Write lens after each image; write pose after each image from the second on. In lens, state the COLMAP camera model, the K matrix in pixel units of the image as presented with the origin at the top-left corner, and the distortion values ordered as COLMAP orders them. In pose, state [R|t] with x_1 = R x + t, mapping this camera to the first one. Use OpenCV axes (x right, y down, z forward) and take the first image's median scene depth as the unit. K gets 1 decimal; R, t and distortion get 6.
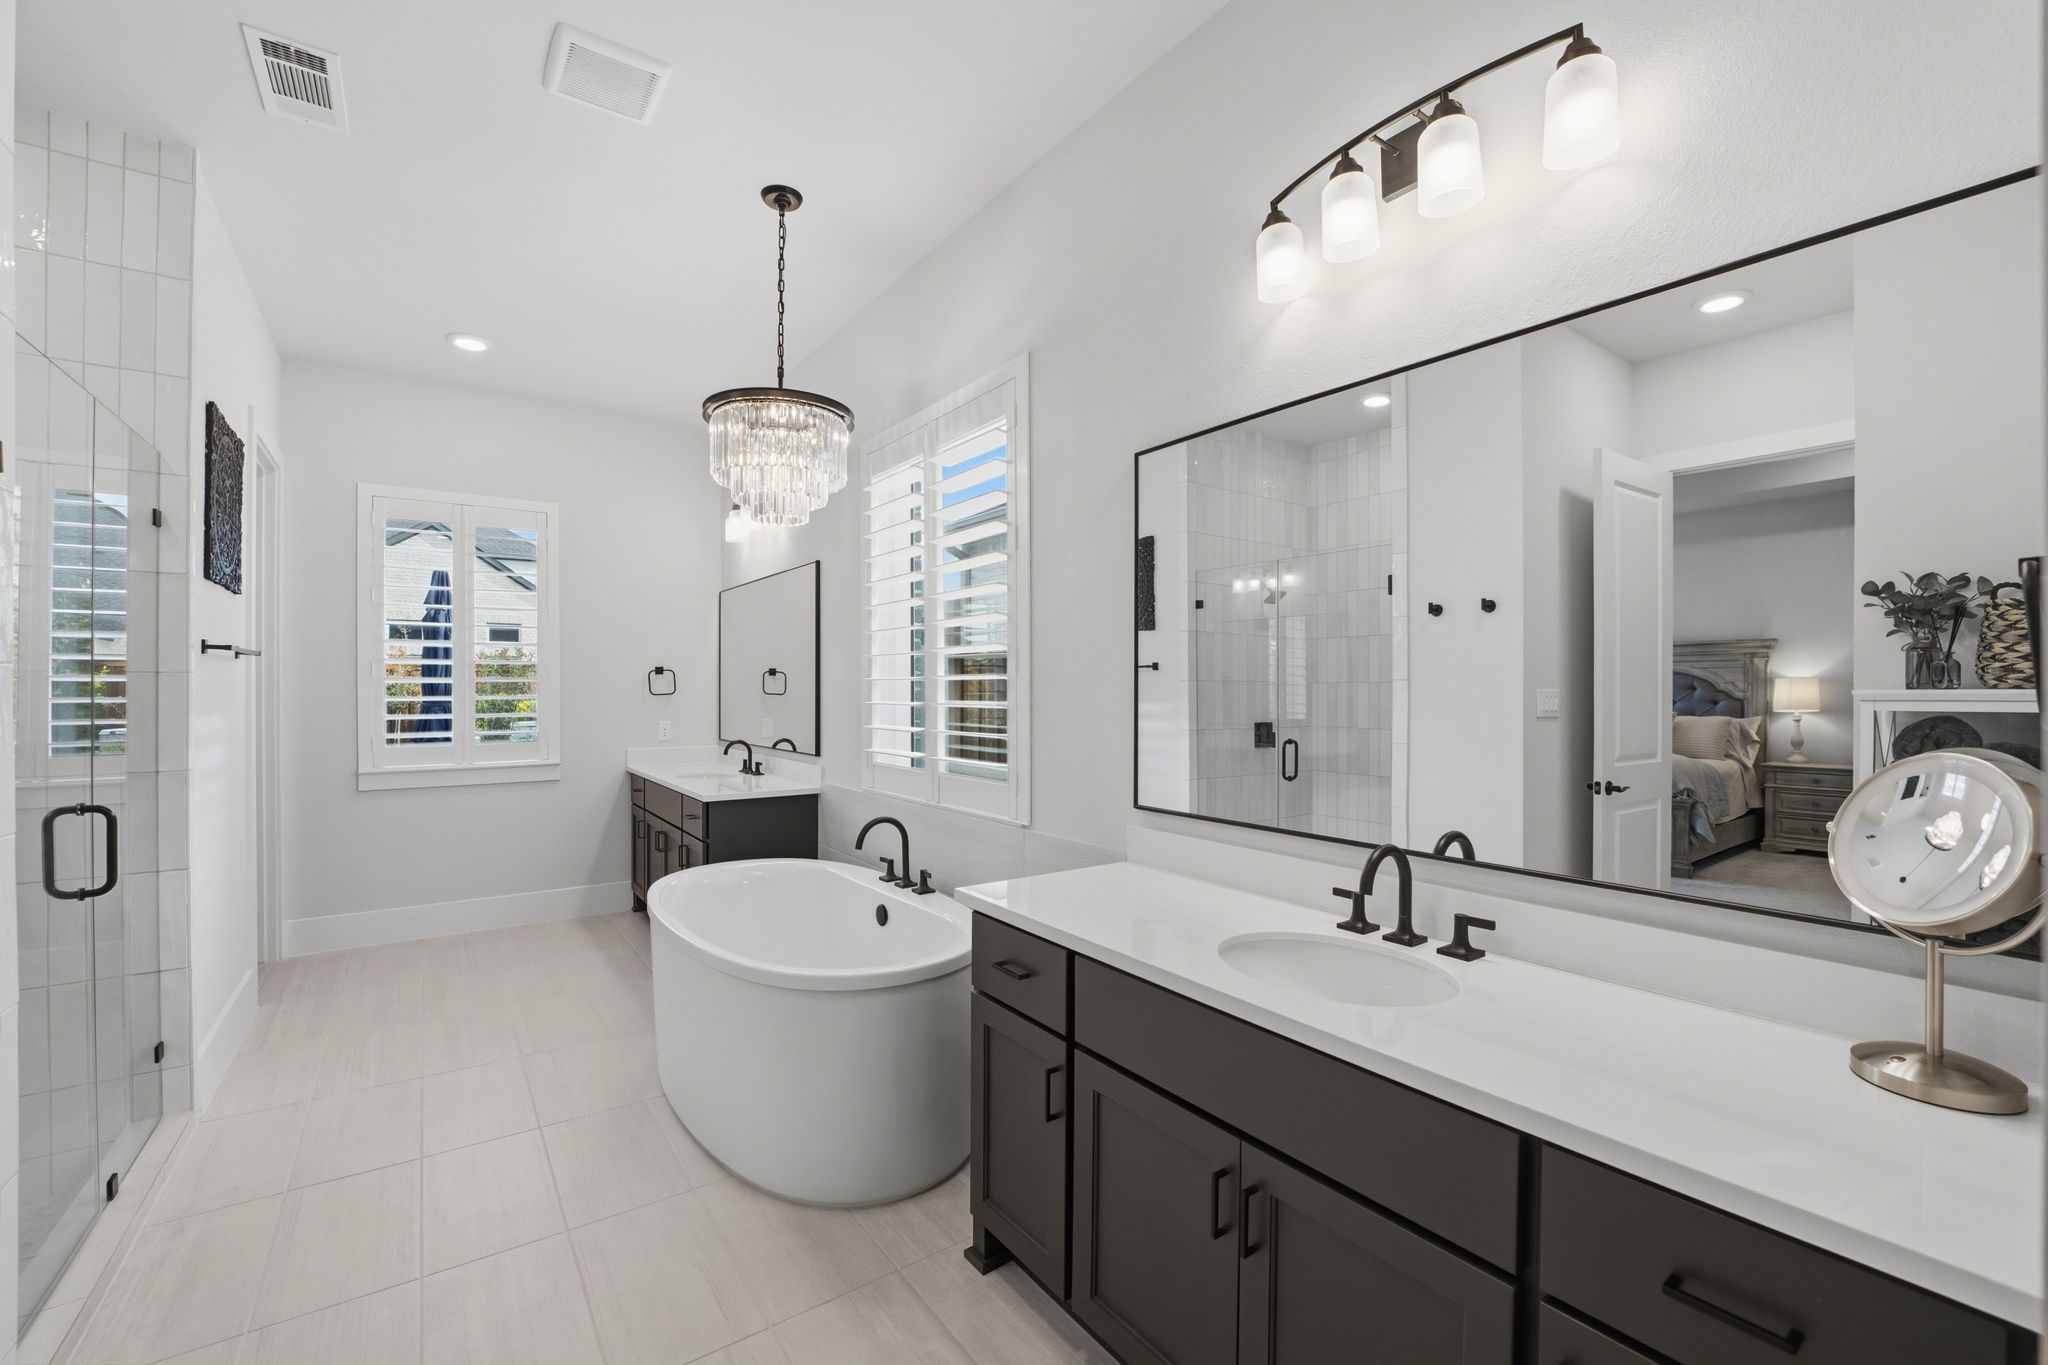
lens RADIAL K [[852.9, 0, 1024.0], [0, 852.9, 682.5], [0, 0, 1]] dist [-0.013015, 0.000514]
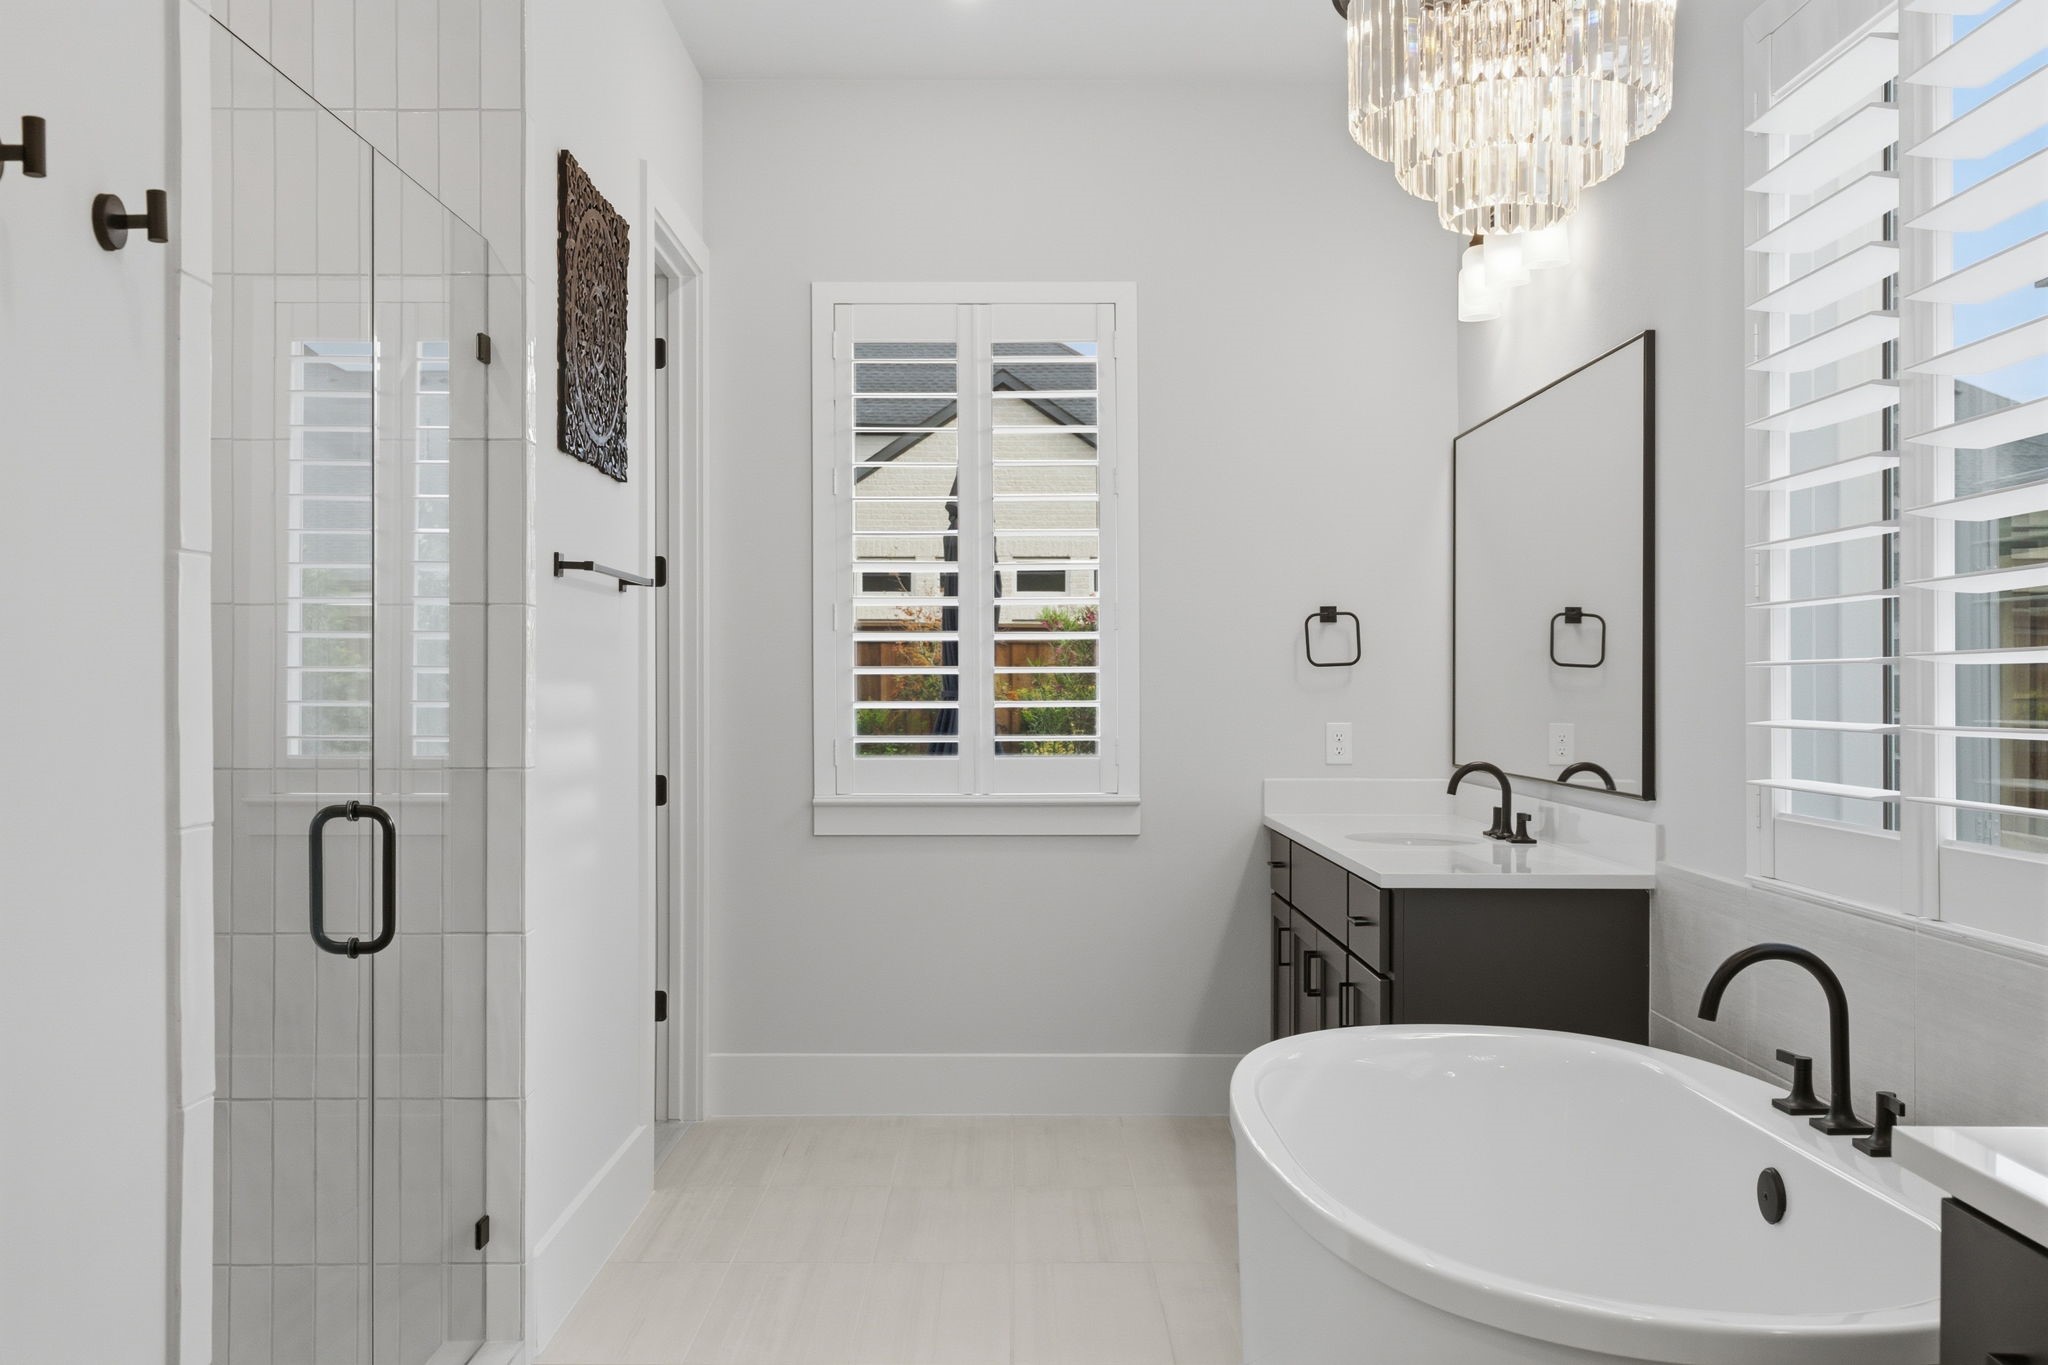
lens RADIAL K [[1868.5, 0, 1024.0], [0, 1868.5, 682.5], [0, 0, 1]] dist [0.029540, 0.007782]
pose [[0.814746, -0.002832, -0.579811, 0.052052], [0.003900, 0.999992, 0.000596, 0.034878], [0.579805, -0.002747, 0.814750, 0.096385]]
